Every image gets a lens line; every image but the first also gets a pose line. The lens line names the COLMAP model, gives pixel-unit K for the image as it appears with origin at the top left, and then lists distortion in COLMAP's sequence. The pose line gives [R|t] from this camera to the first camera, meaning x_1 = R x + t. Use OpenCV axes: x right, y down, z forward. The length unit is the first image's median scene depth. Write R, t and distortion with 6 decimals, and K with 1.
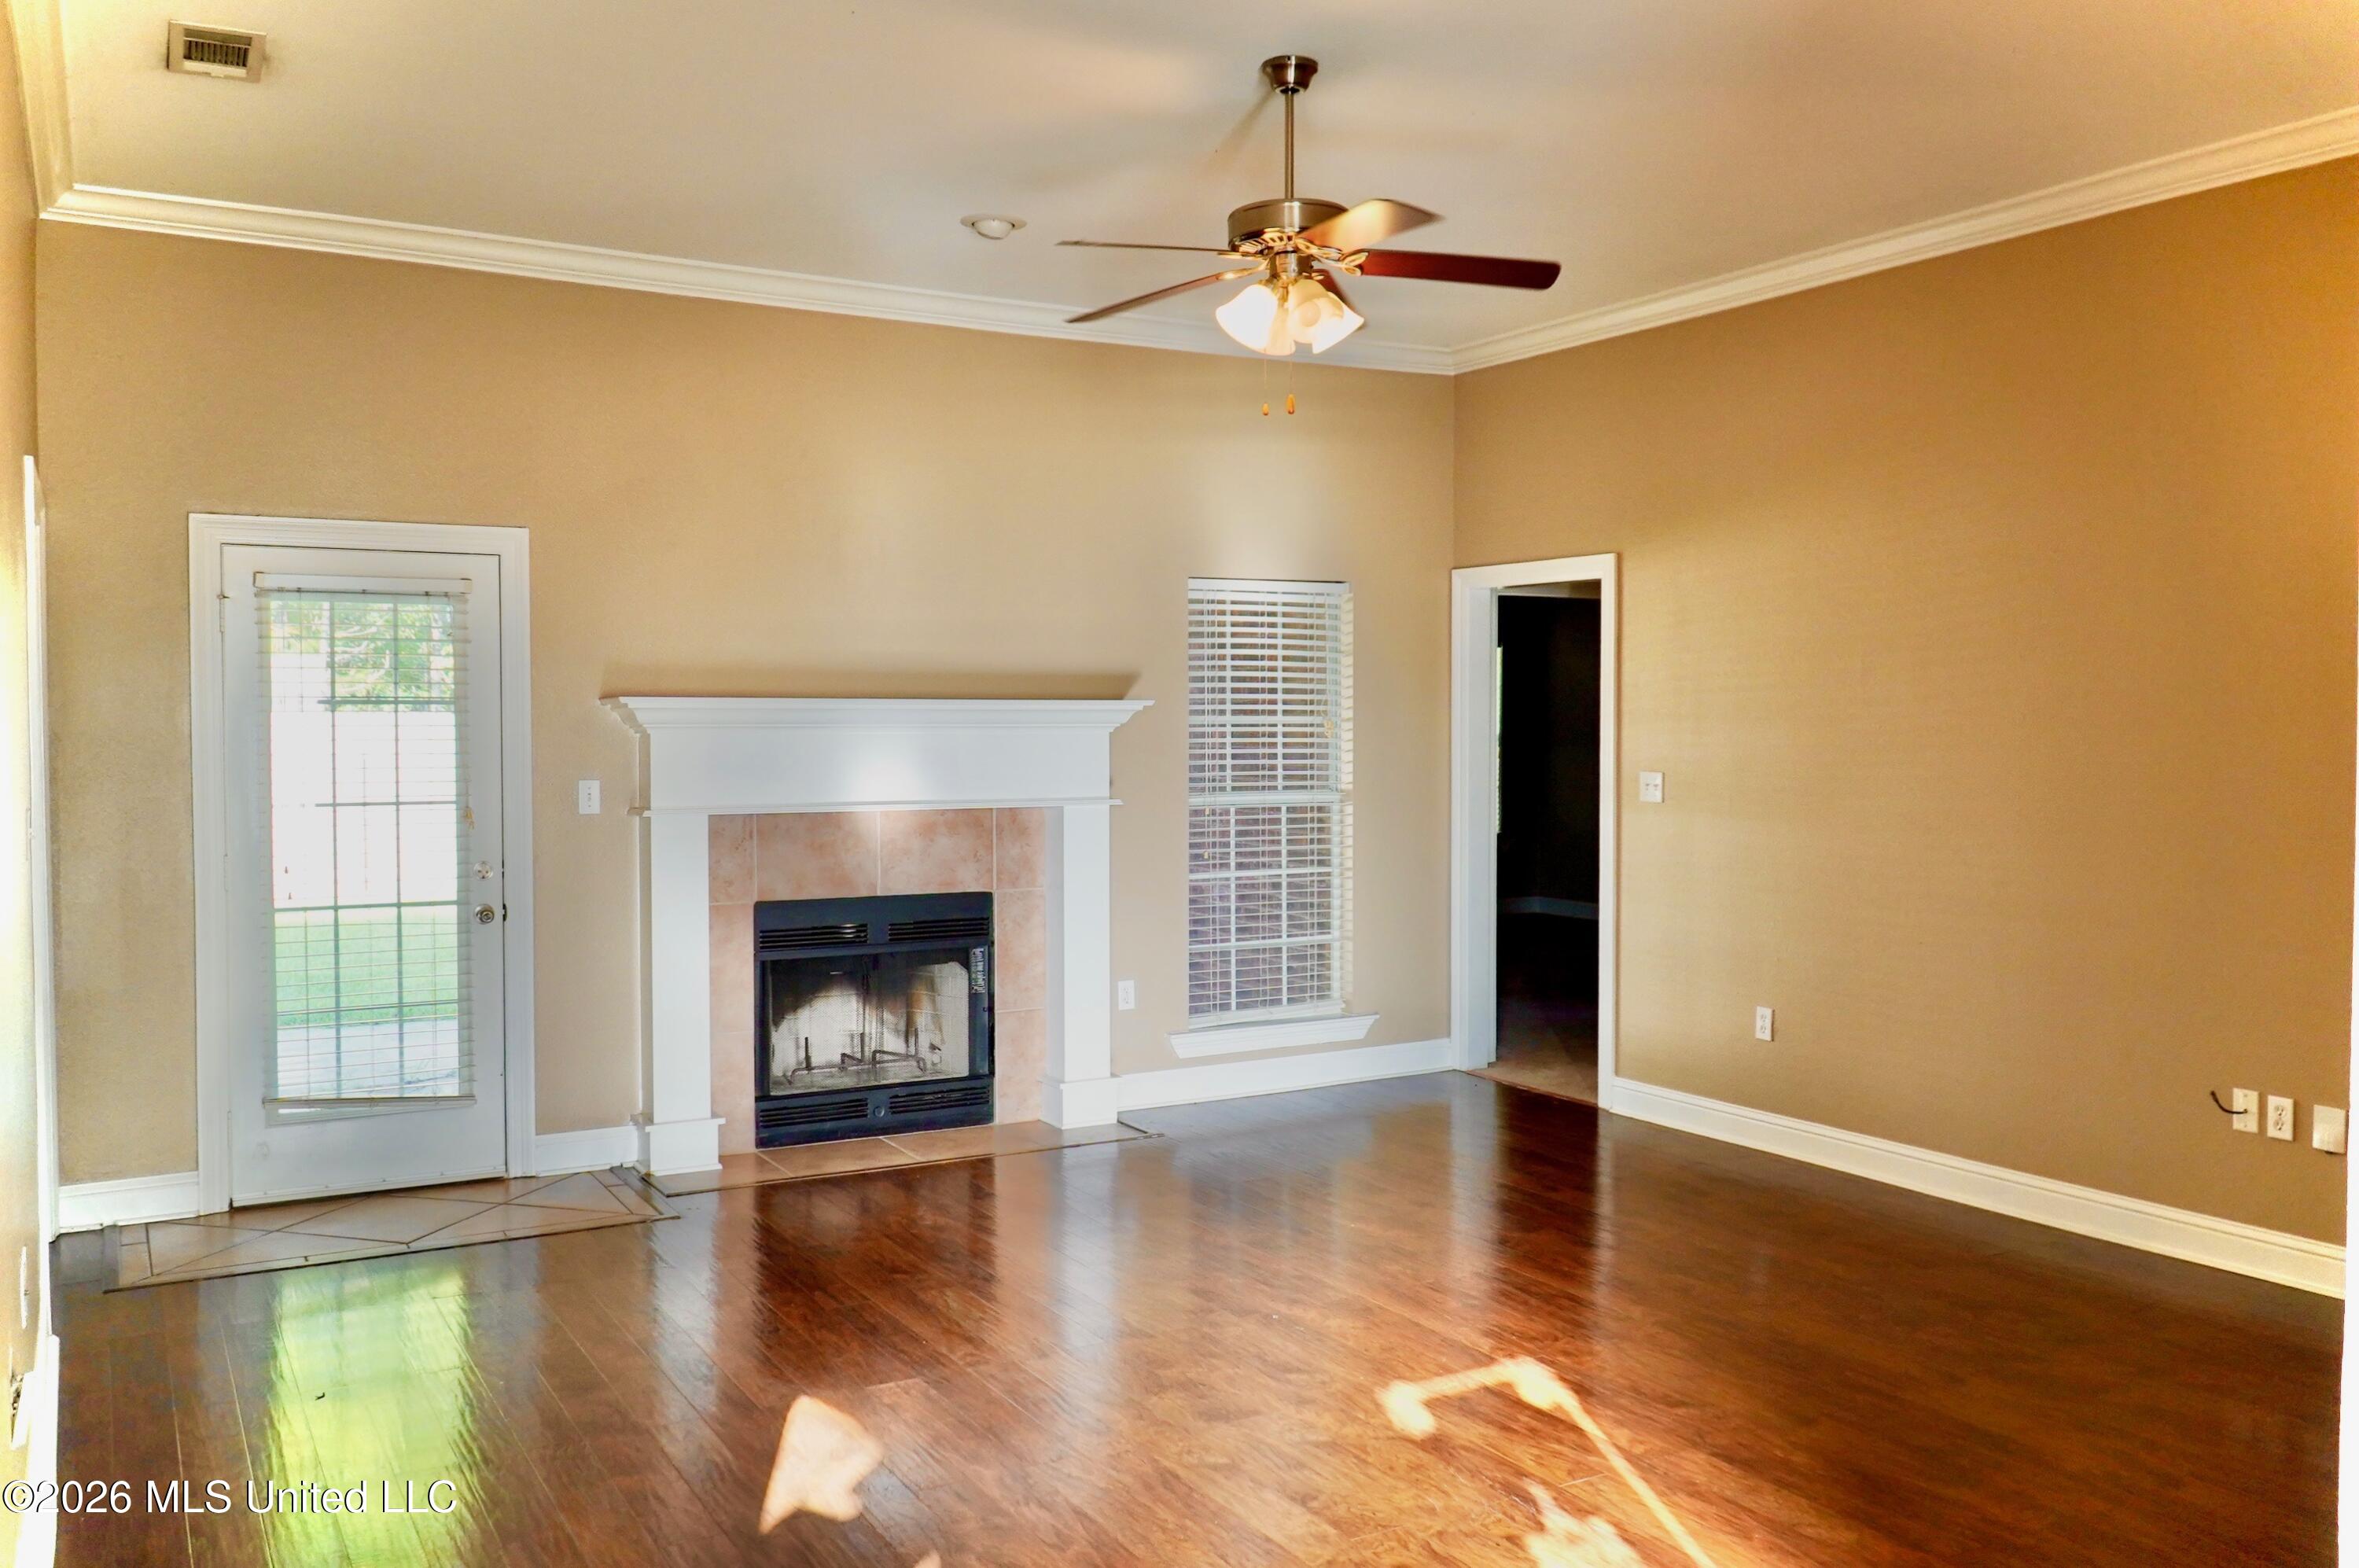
lens RADIAL K [[1896.3, 0, 1179.0], [0, 1896.3, 773.5], [0, 0, 1]] dist [0.012348, -0.039925]
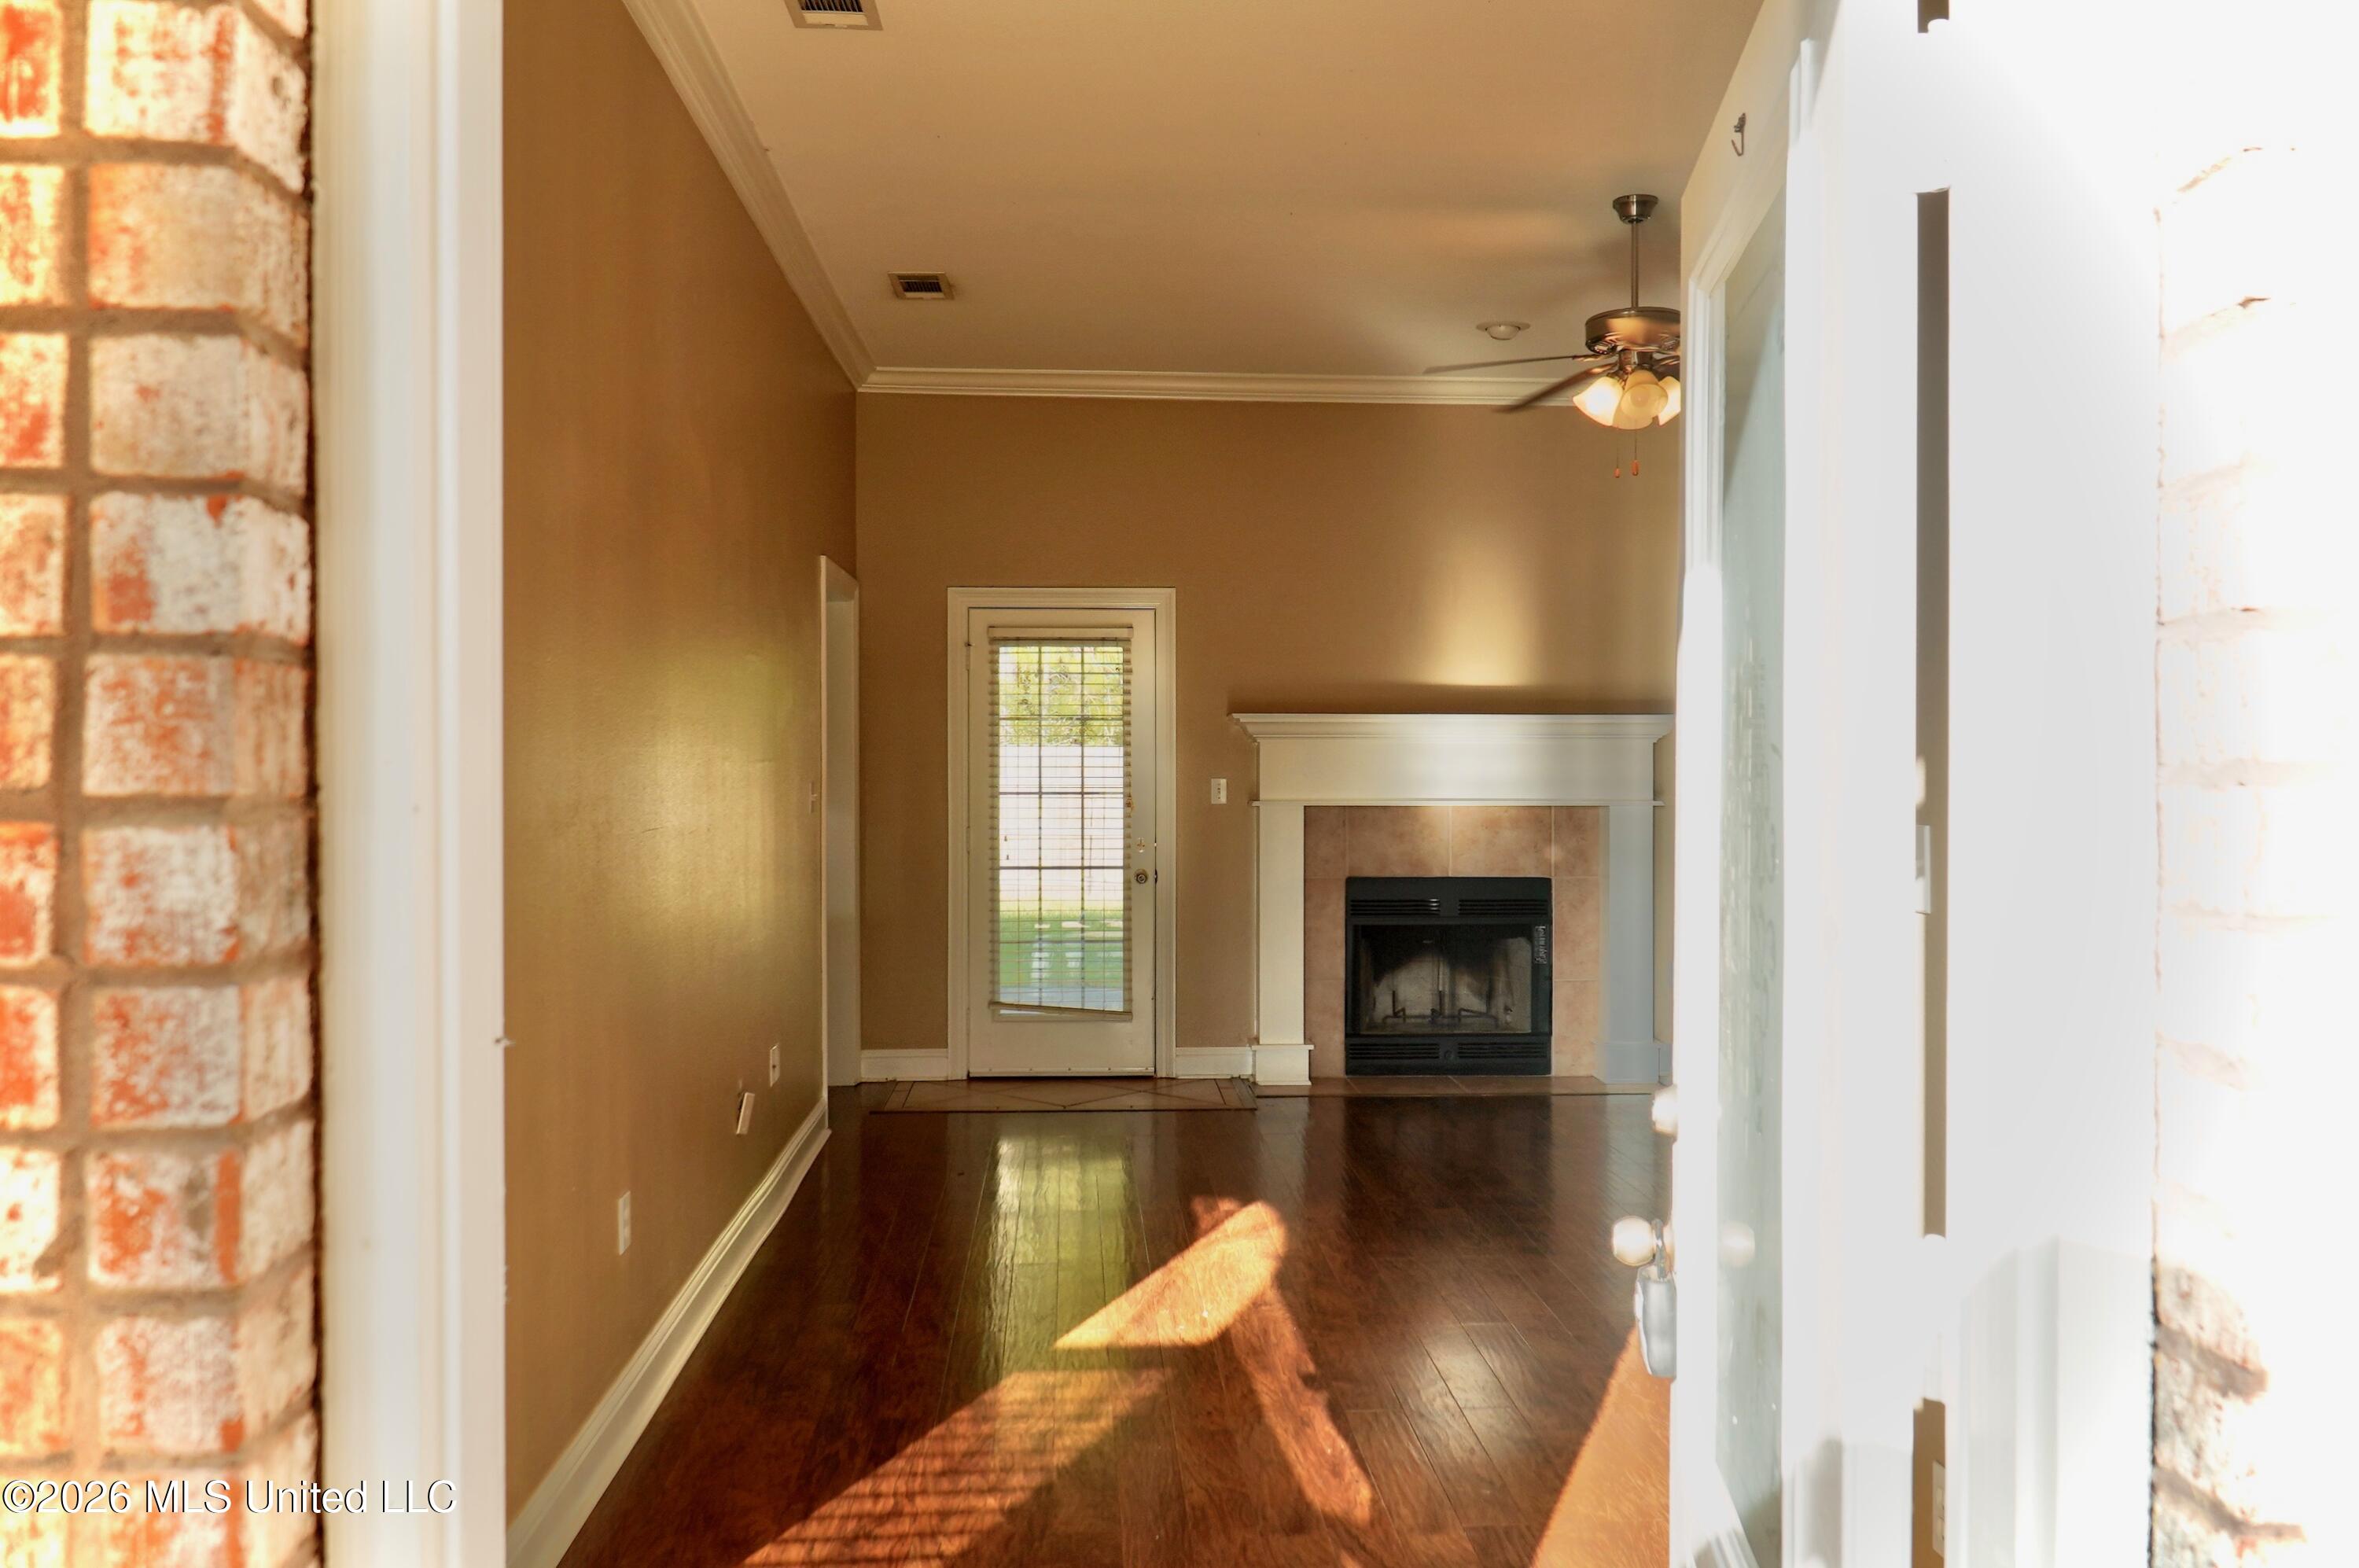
lens RADIAL K [[1896.3, 0, 1179.0], [0, 1896.3, 773.5], [0, 0, 1]] dist [0.012348, -0.039925]
pose [[0.892259, 0.005366, -0.451491, 0.243988], [-0.014163, 0.999770, -0.016107, 0.020887], [0.451301, 0.020766, 0.892130, -0.170612]]
